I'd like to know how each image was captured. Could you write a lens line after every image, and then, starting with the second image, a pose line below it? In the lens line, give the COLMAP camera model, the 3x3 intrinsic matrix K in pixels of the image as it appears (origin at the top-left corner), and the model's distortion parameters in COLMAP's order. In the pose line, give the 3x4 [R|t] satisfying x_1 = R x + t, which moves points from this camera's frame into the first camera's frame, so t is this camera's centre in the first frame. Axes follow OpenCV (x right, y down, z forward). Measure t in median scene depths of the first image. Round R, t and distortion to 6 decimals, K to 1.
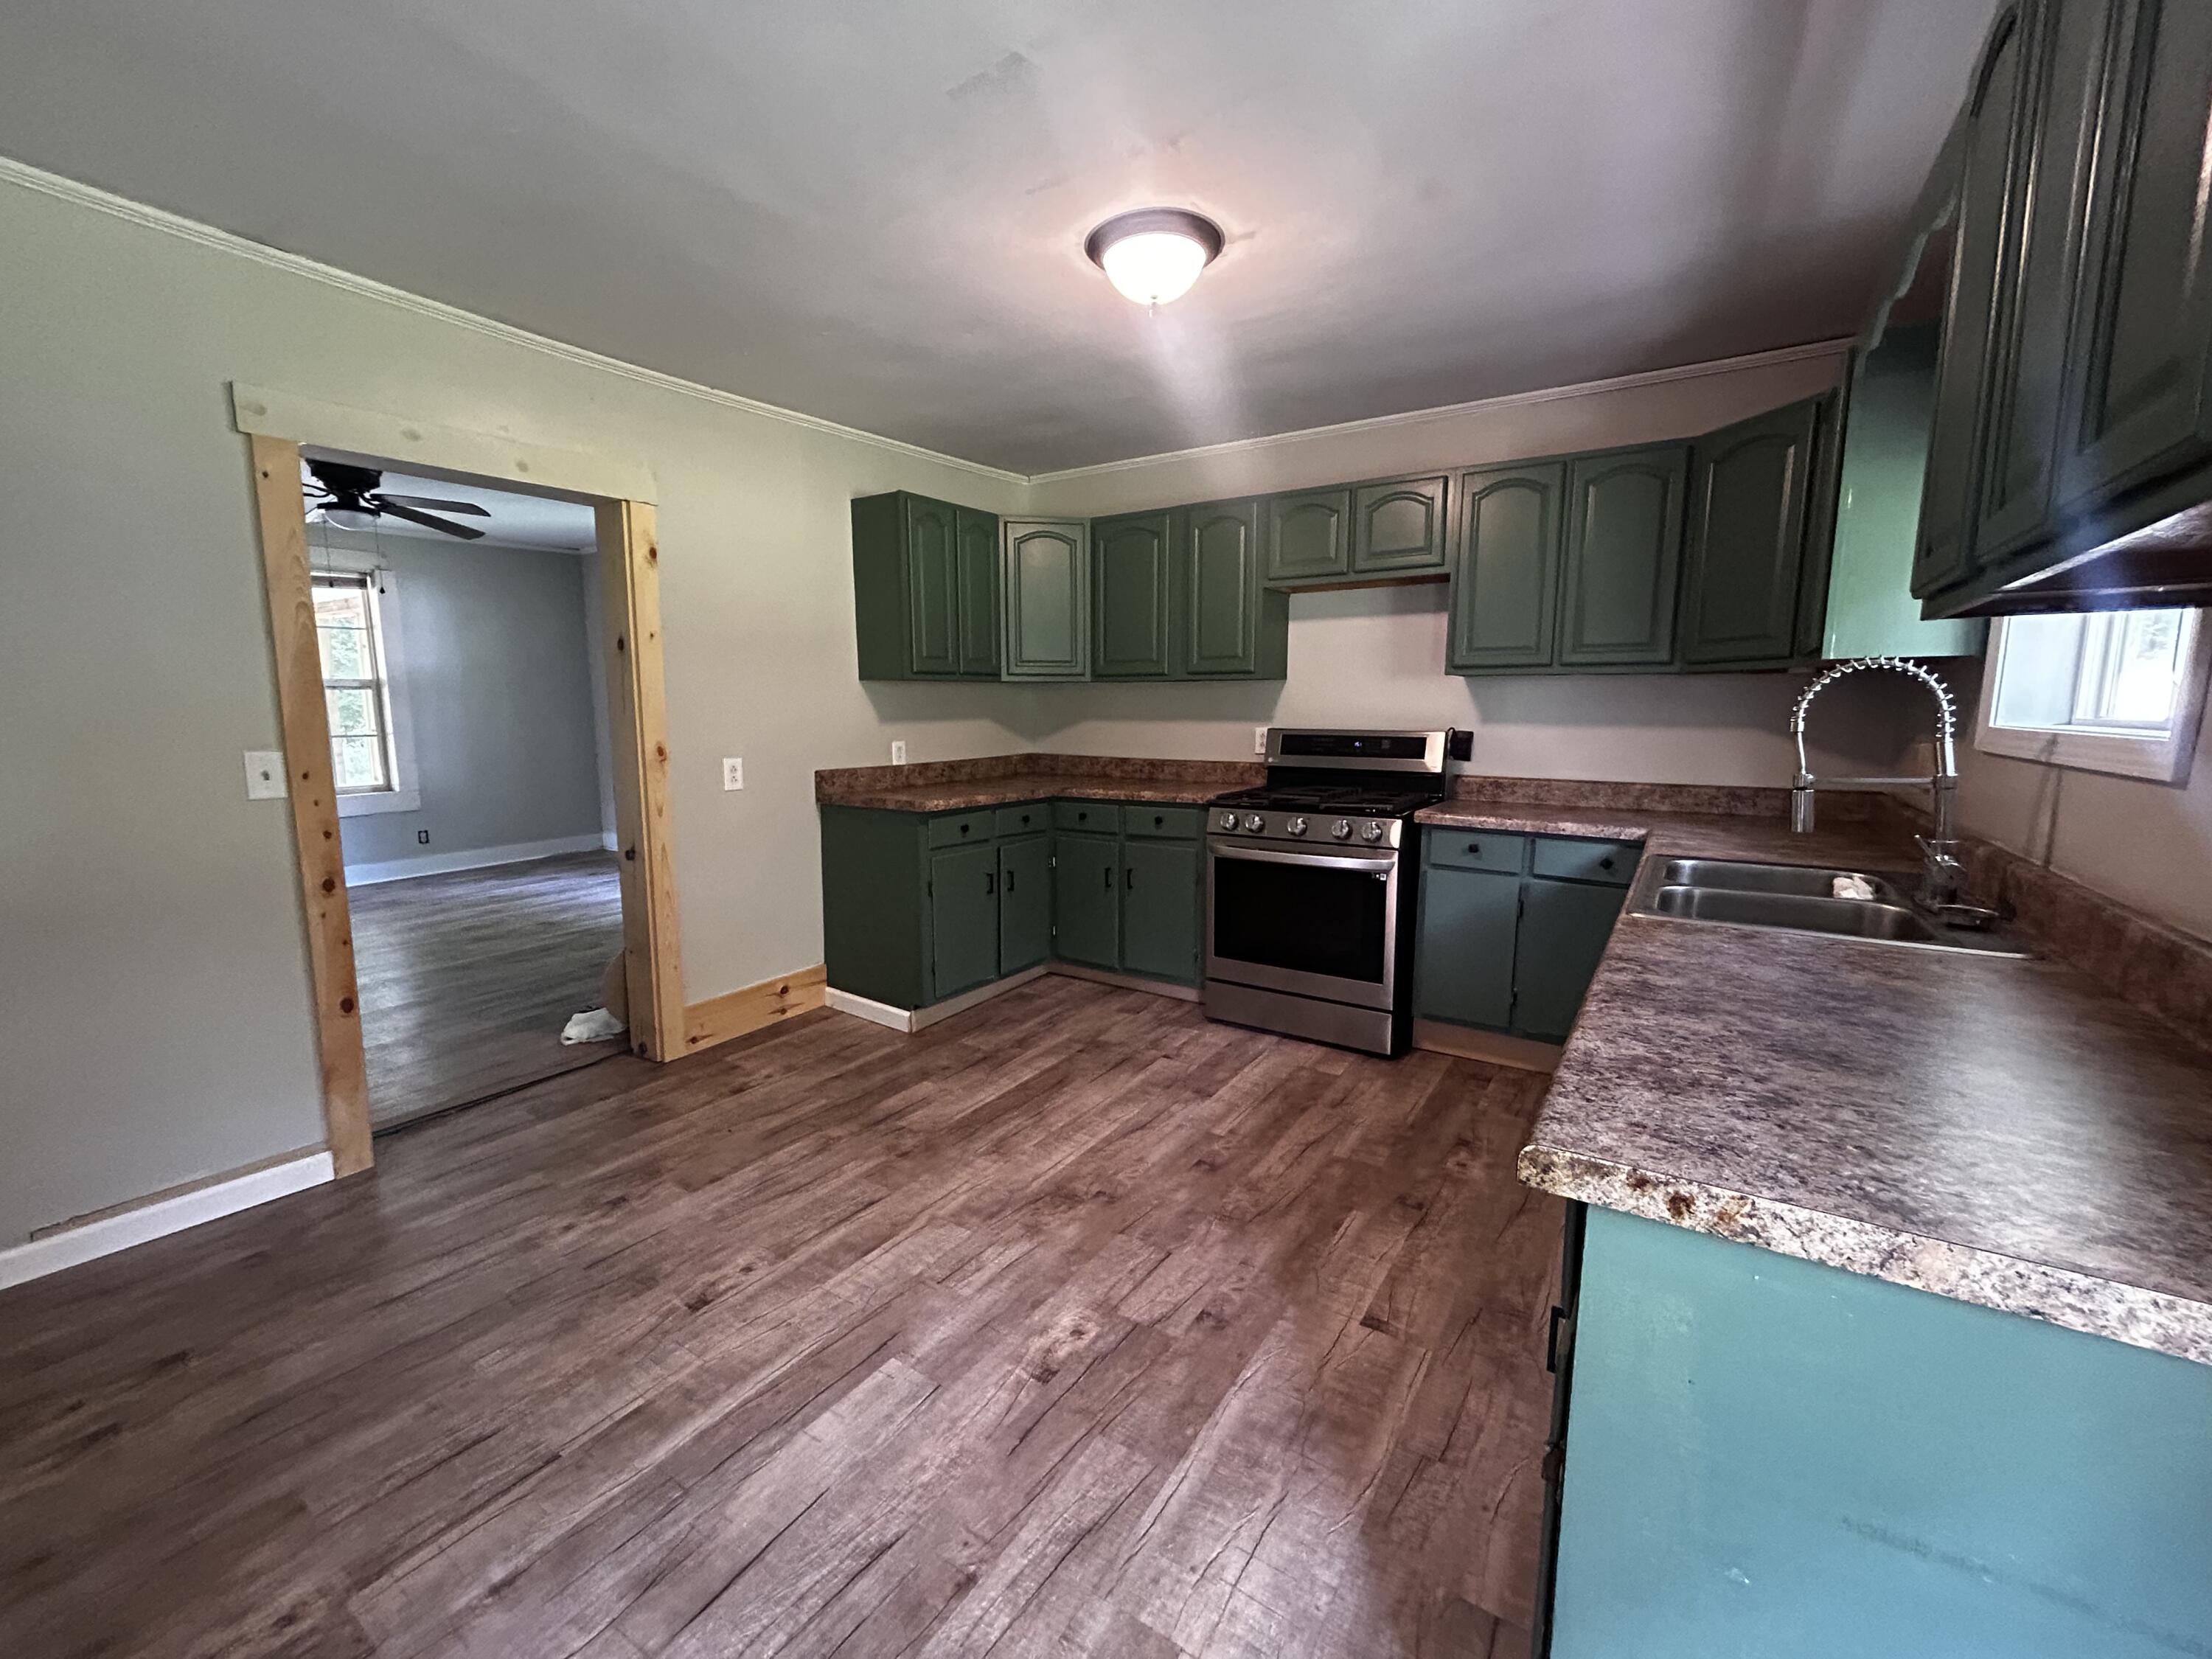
lens RADIAL K [[890.8, 0, 1108.1], [0, 890.8, 823.1], [0, 0, 1]] dist [0.000433, 0.001226]
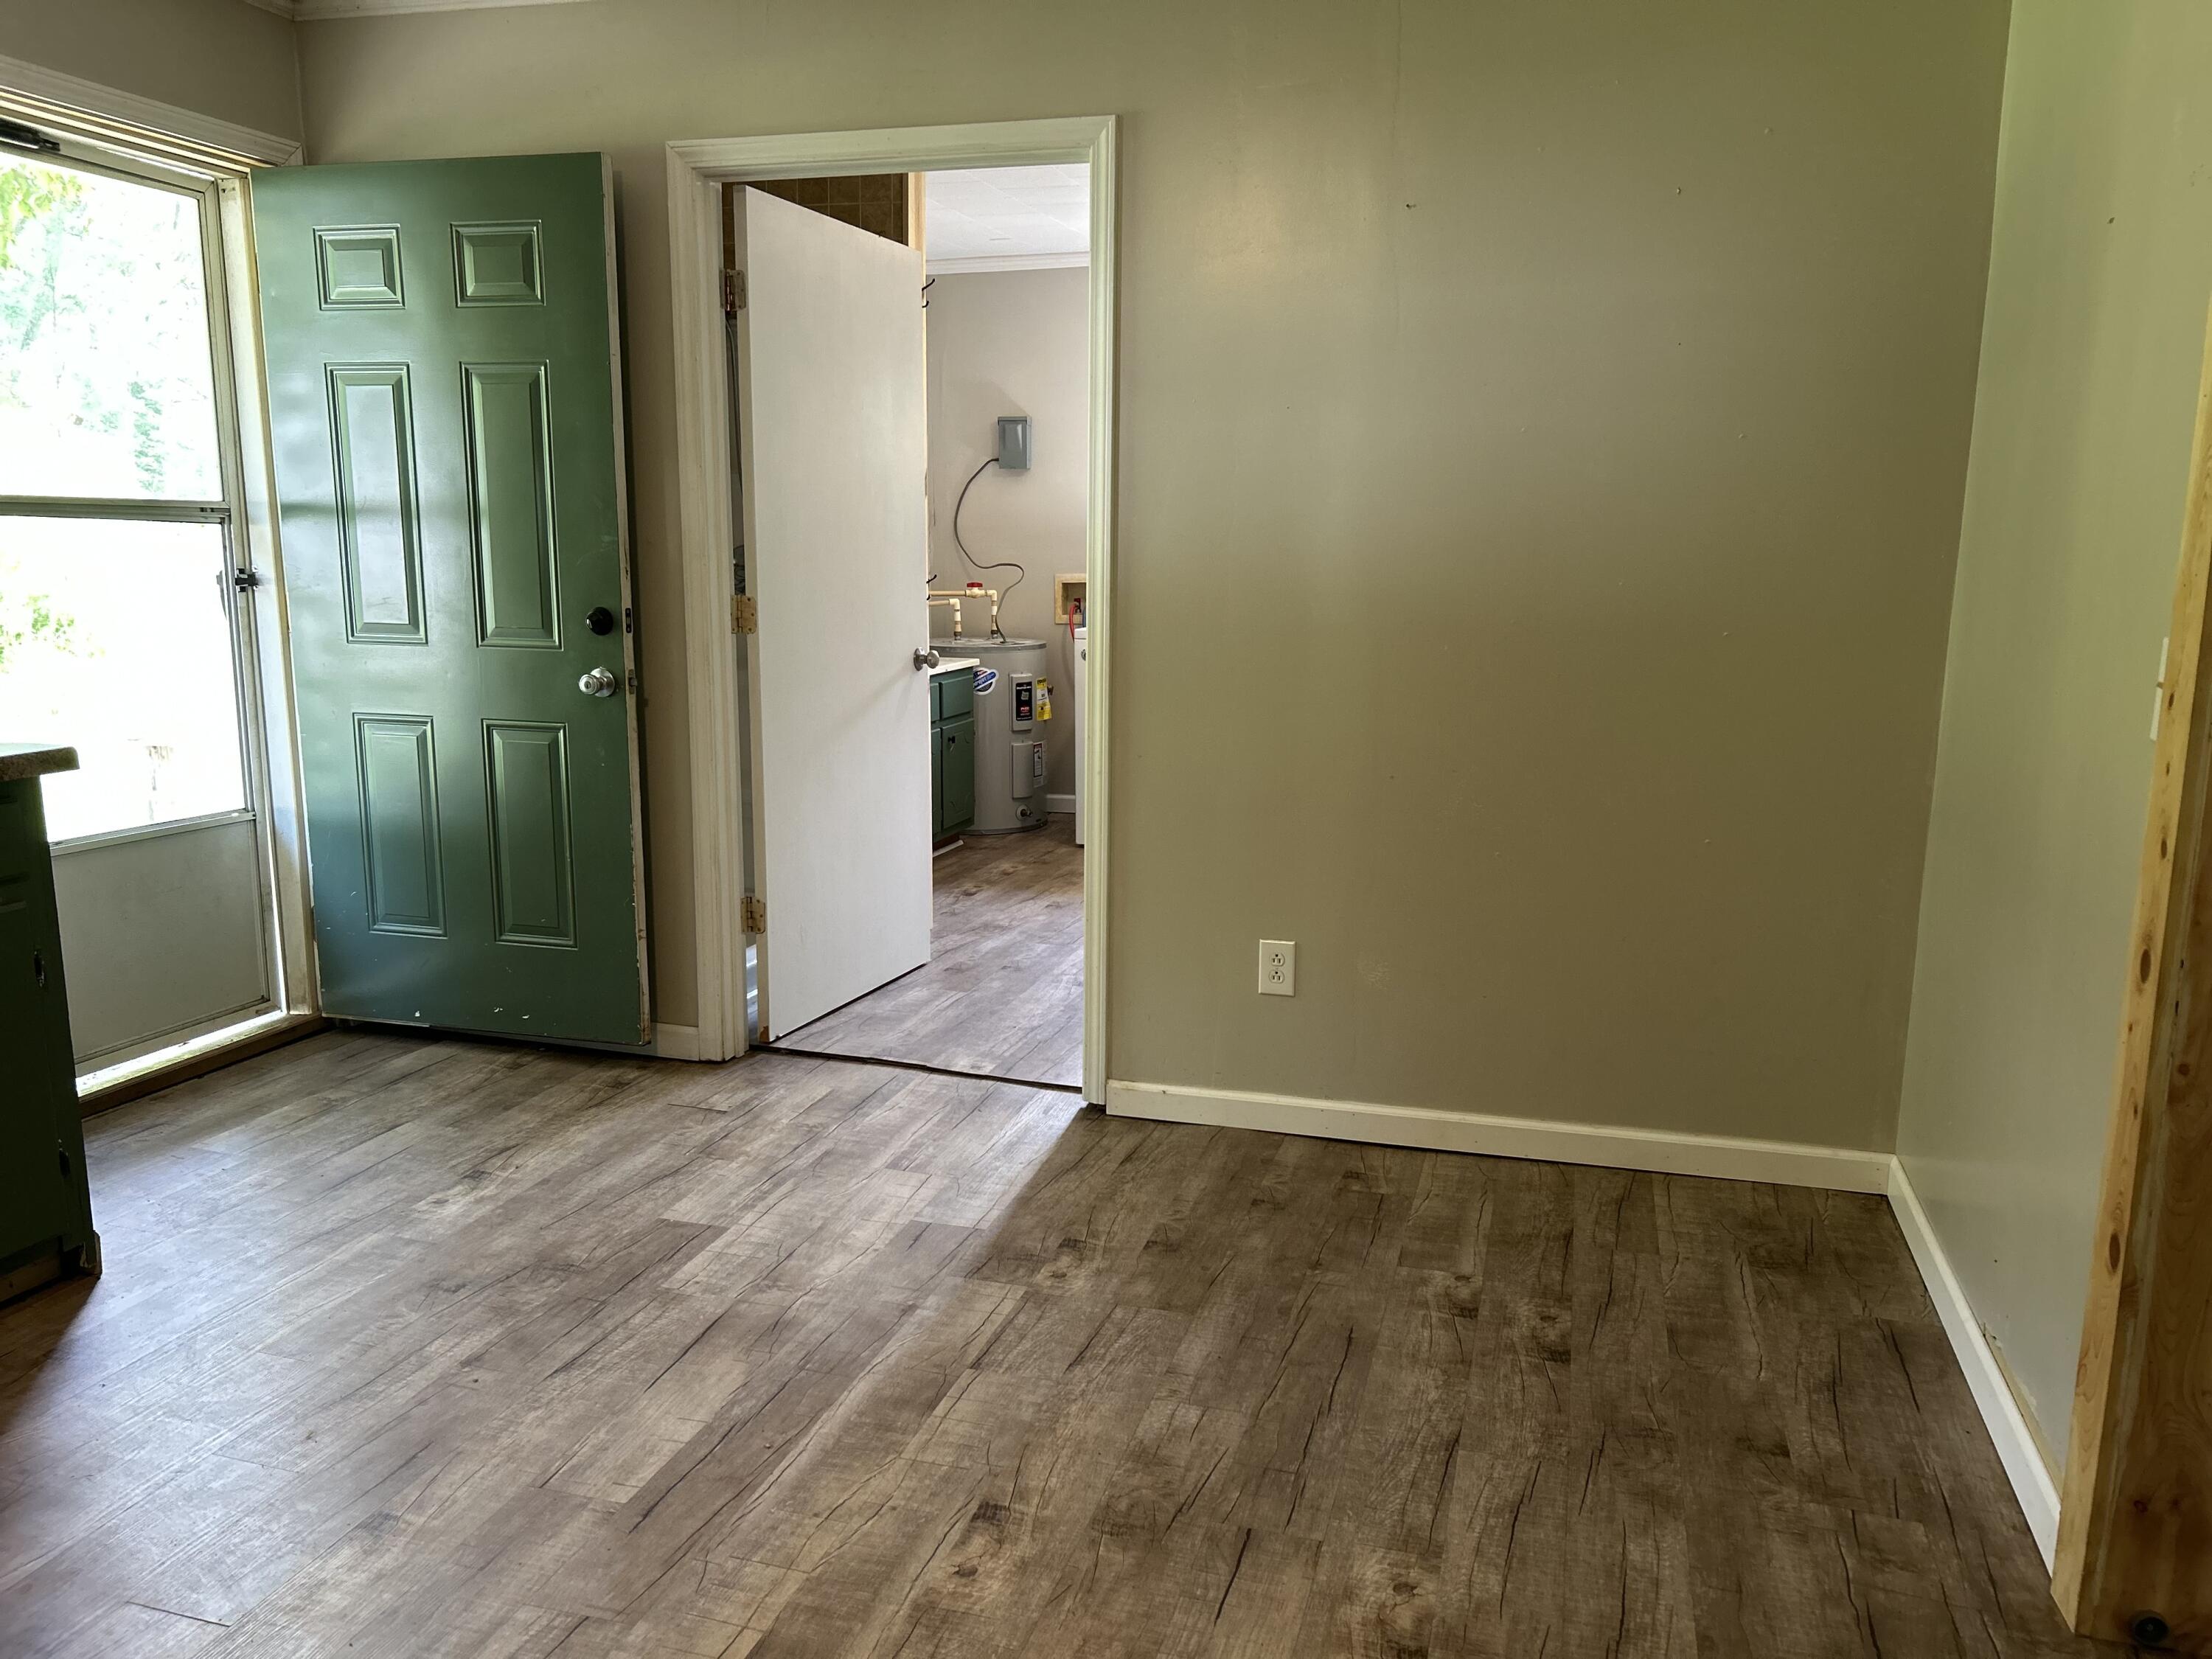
lens RADIAL K [[1657.6, 0, 1106.6], [0, 1657.6, 861.0], [0, 0, 1]] dist [0.044979, -0.050949]
pose [[-0.956371, 0.042955, -0.288979, -0.173042], [-0.050249, 0.950207, 0.307542, -0.180949], [0.287801, 0.308645, -0.906592, 1.466432]]
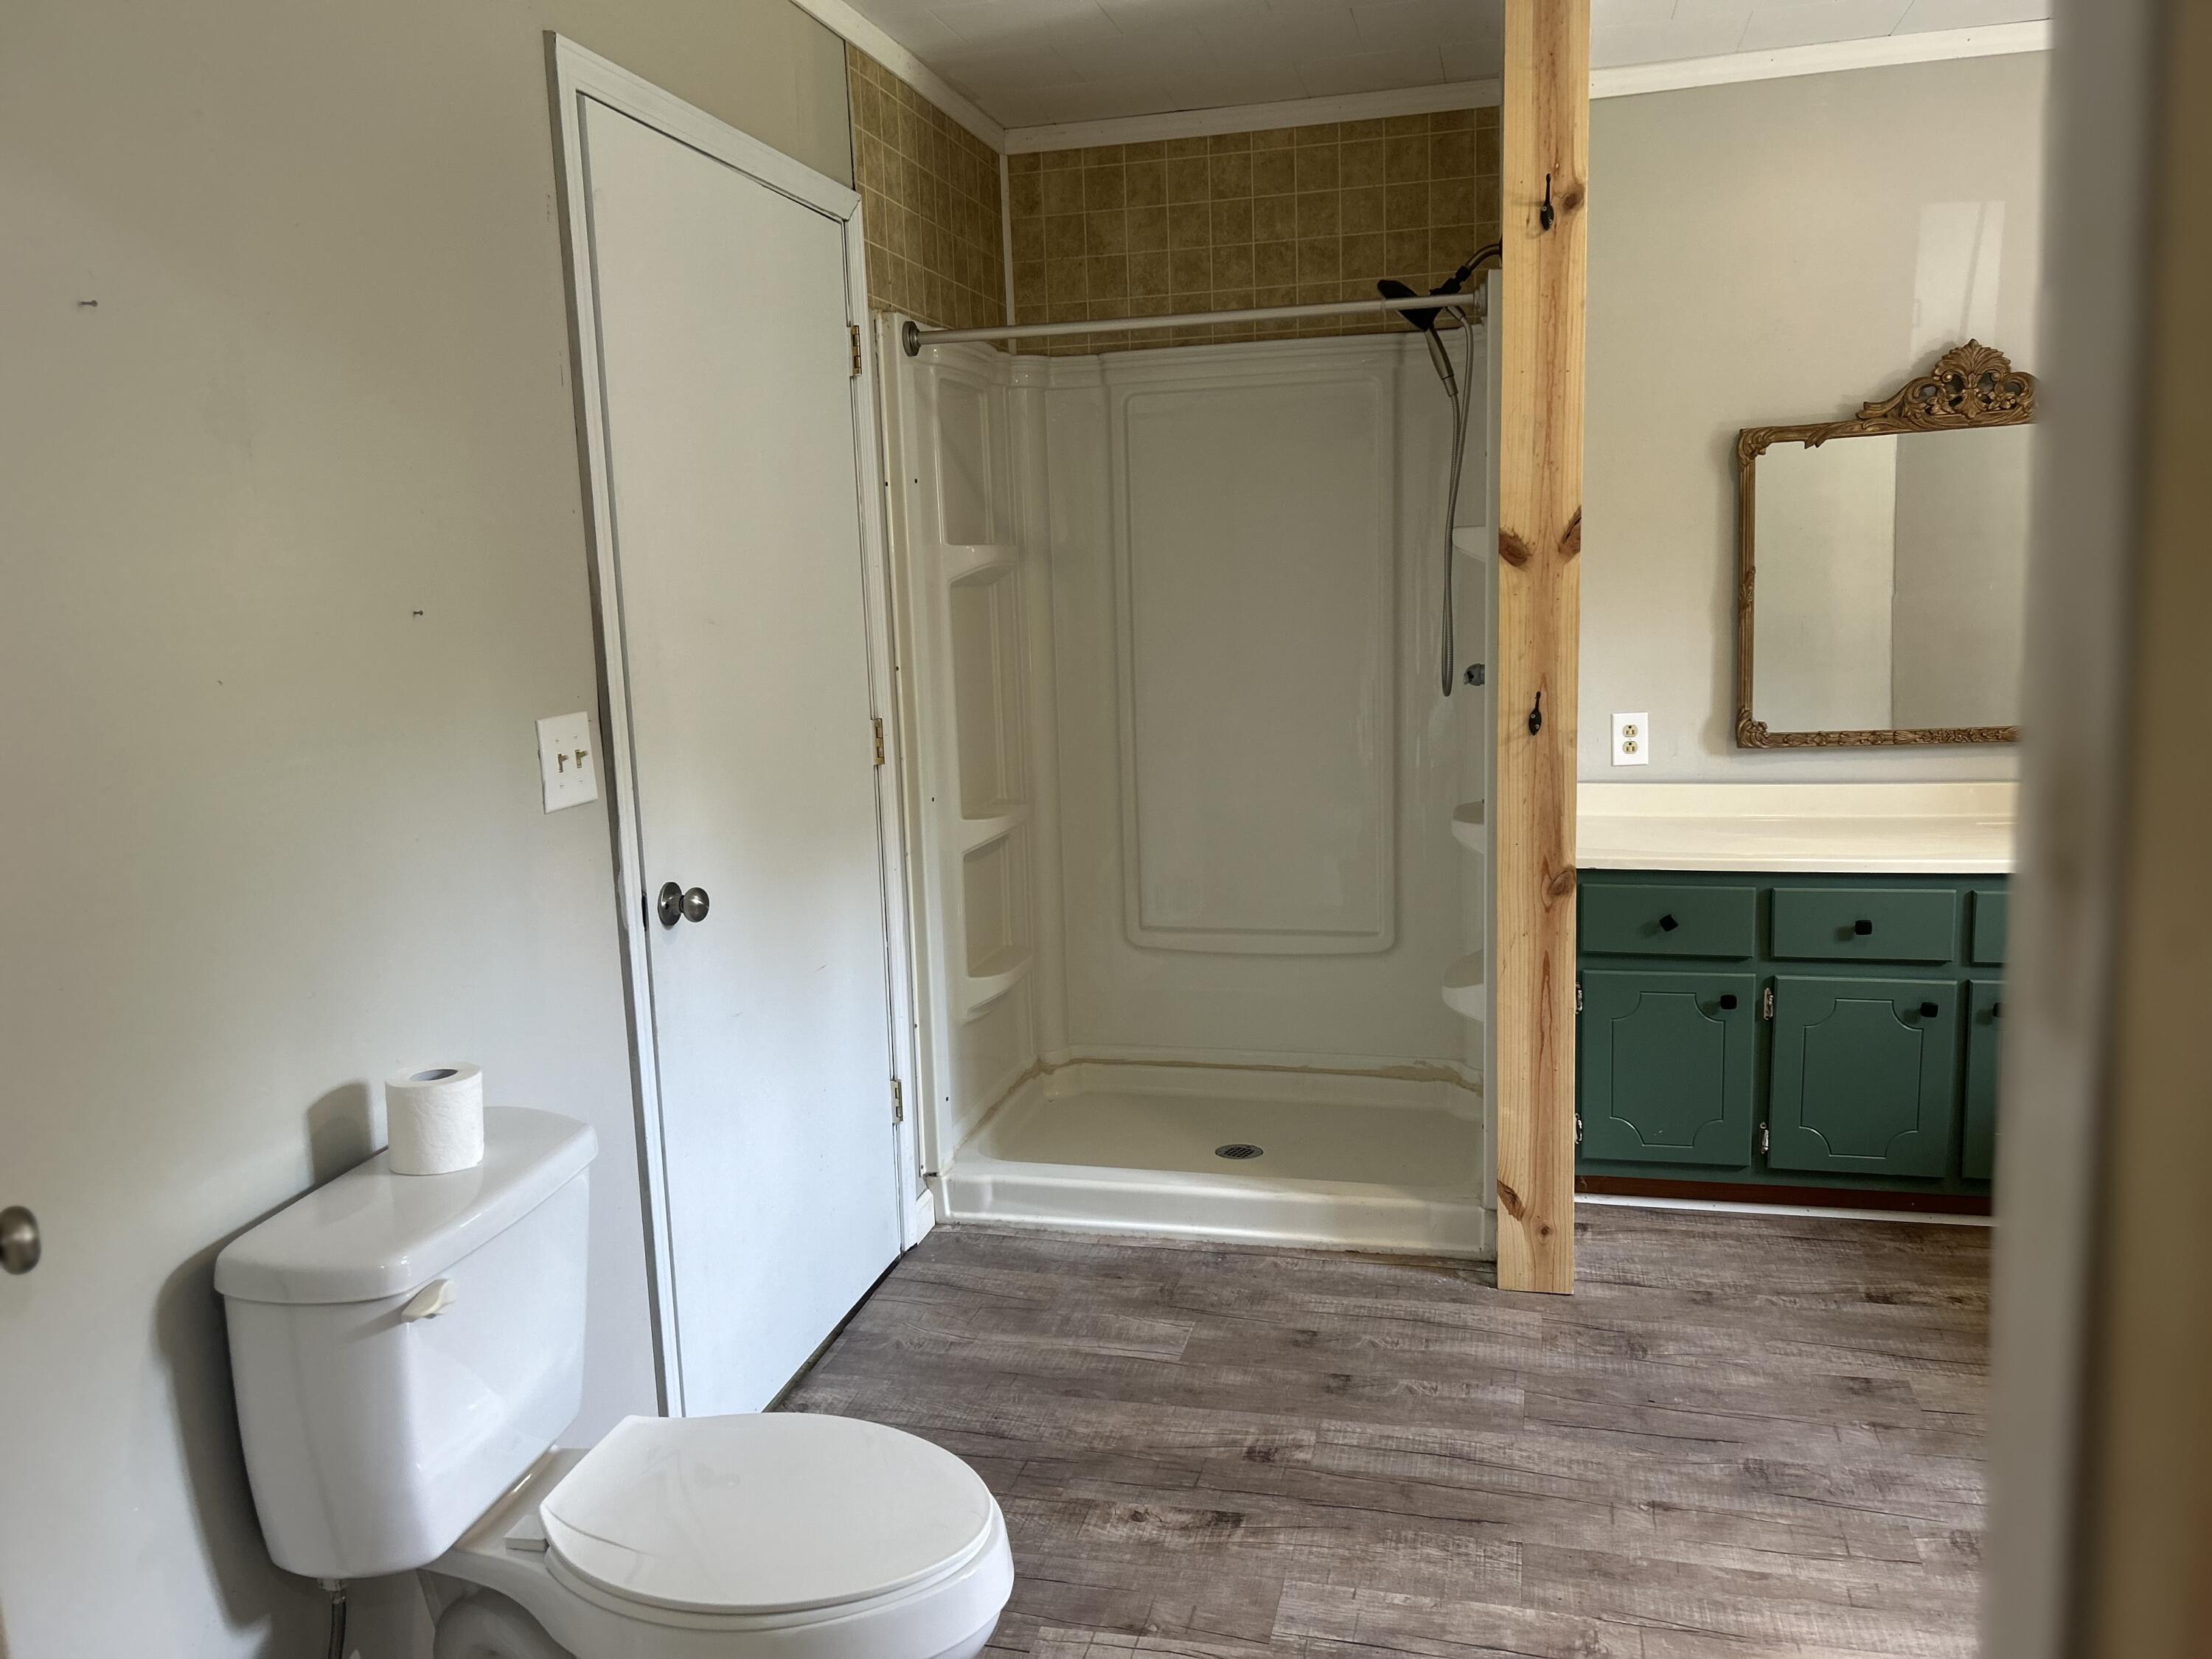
lens RADIAL K [[1657.6, 0, 1099.9], [0, 1657.6, 842.4], [0, 0, 1]] dist [0.044979, -0.050949]
pose [[-0.323631, -0.142385, 0.935409, -1.567343], [0.161105, 0.965884, 0.202763, -0.067003], [-0.932367, 0.216320, -0.289651, 0.116888]]
